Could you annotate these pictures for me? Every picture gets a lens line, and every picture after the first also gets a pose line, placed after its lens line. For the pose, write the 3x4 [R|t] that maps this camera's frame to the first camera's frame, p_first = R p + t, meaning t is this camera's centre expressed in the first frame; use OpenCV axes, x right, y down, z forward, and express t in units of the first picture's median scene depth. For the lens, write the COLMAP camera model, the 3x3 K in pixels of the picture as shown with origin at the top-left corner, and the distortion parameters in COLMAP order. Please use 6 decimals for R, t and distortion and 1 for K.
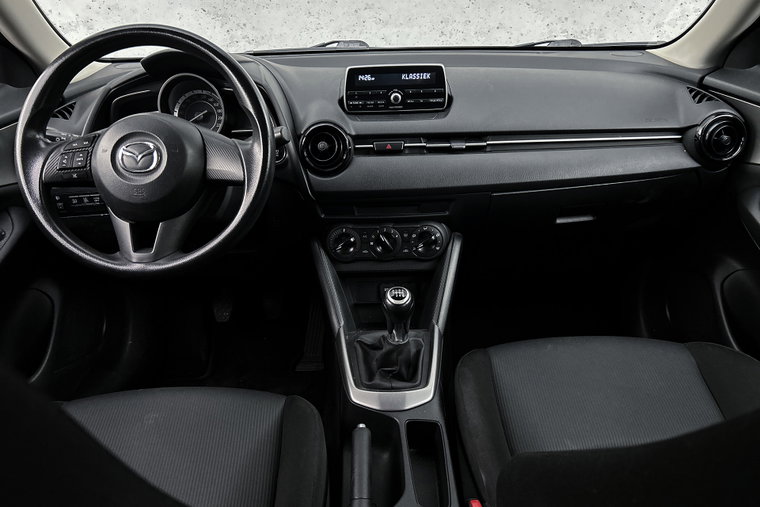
lens RADIAL K [[573.6, 0, 373.9], [0, 573.6, 264.1], [0, 0, 1]] dist [0.047924, -0.058861]
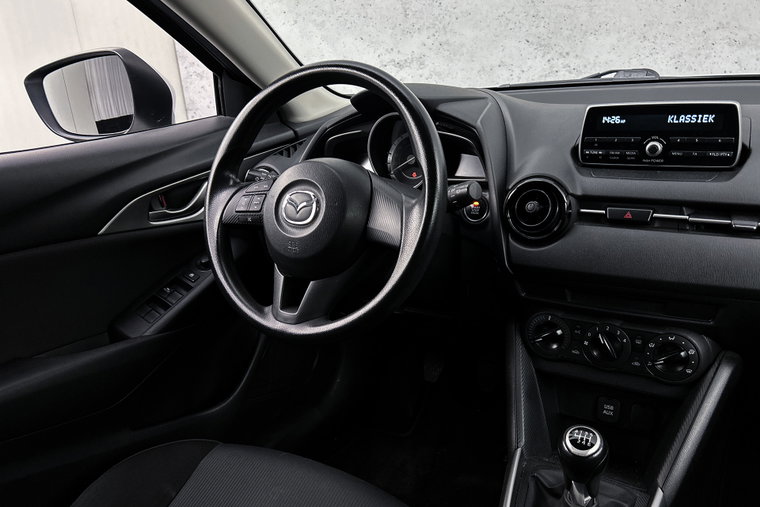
lens RADIAL K [[573.6, 0, 374.2], [0, 573.6, 259.5], [0, 0, 1]] dist [0.047924, -0.058861]
pose [[0.853458, 0.138926, -0.502304, 0.120968], [-0.164963, 0.986271, -0.007505, -0.091323], [0.494365, 0.089267, 0.864659, 0.226329]]
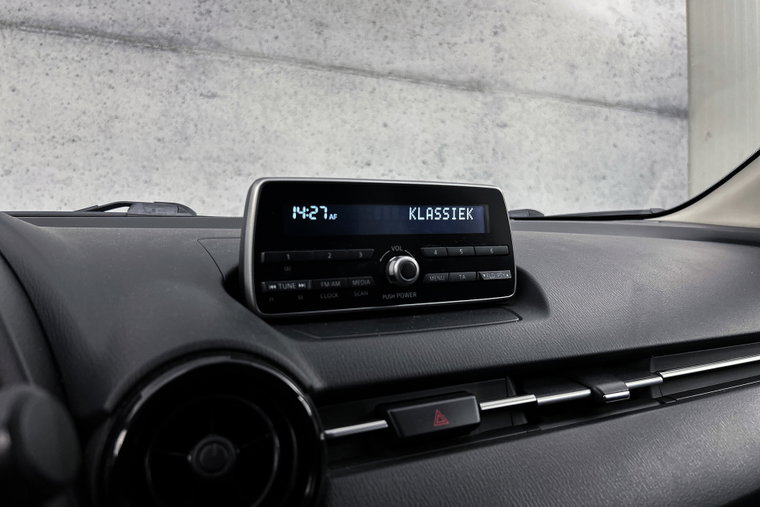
lens RADIAL K [[573.6, 0, 374.7], [0, 573.6, 246.8], [0, 0, 1]] dist [0.047924, -0.058861]
pose [[0.895135, 0.008459, 0.445716, -0.126743], [0.182567, 0.905176, -0.383831, -0.173647], [-0.406698, 0.424953, 0.808710, 0.727224]]
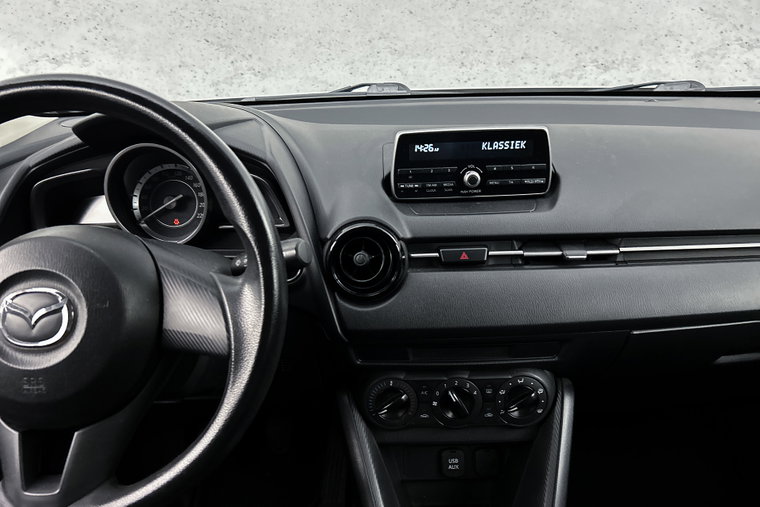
lens RADIAL K [[573.6, 0, 374.9], [0, 573.6, 261.4], [0, 0, 1]] dist [0.047924, -0.058861]
pose [[0.999969, -0.001549, -0.007740, -0.065824], [0.001192, 0.998943, -0.045950, -0.165682], [0.007803, 0.045939, 0.998914, 0.358631]]
